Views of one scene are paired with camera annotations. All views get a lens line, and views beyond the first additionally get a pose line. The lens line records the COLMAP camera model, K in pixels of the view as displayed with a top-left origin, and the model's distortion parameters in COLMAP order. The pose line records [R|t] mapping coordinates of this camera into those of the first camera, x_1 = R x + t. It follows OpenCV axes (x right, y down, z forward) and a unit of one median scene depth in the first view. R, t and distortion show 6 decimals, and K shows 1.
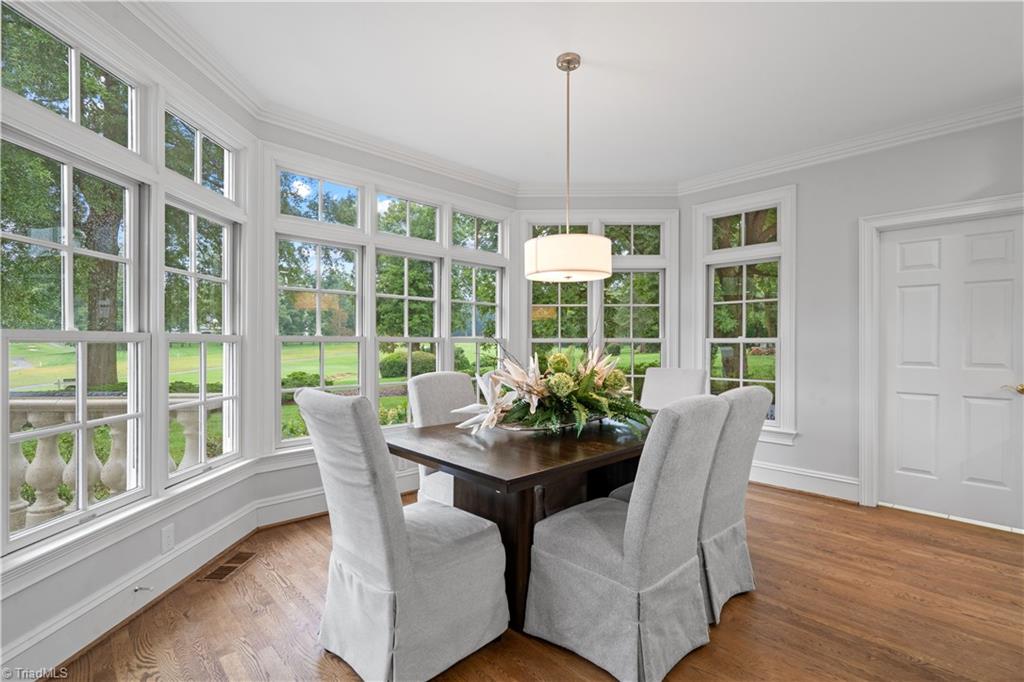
lens RADIAL K [[468.9, 0, 510.9], [0, 468.9, 342.0], [0, 0, 1]] dist [-0.014849, 0.004833]
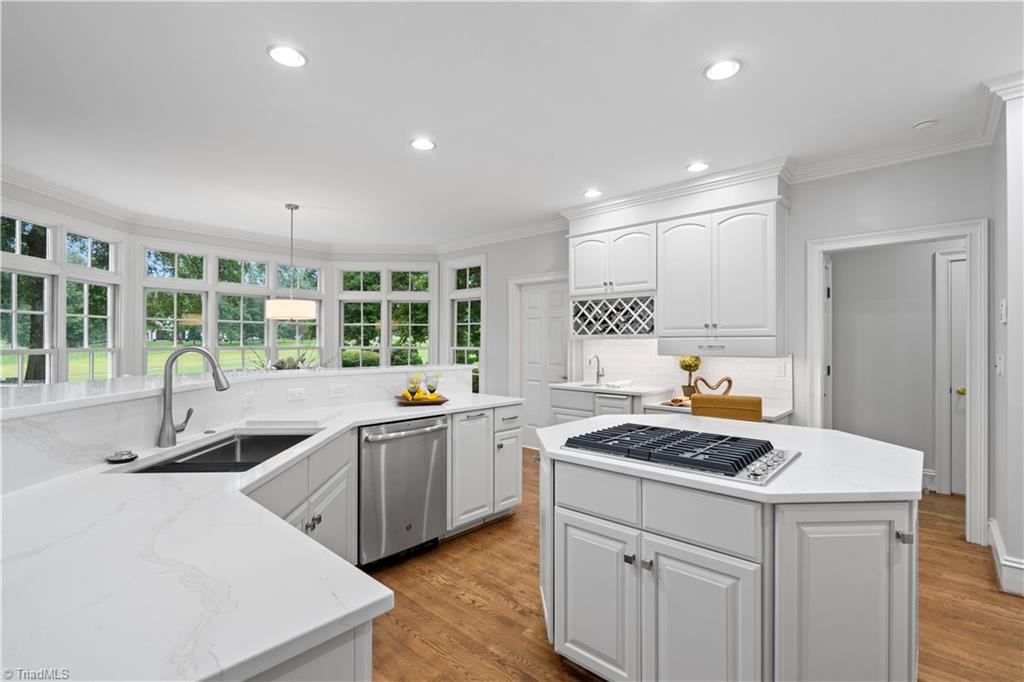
lens RADIAL K [[468.9, 0, 514.1], [0, 468.9, 340.9], [0, 0, 1]] dist [-0.014849, 0.004833]
pose [[0.997163, 0.000422, 0.075266, 0.645422], [-0.000117, 0.999992, -0.004050, -0.028190], [-0.075267, 0.004030, 0.997155, -0.714598]]
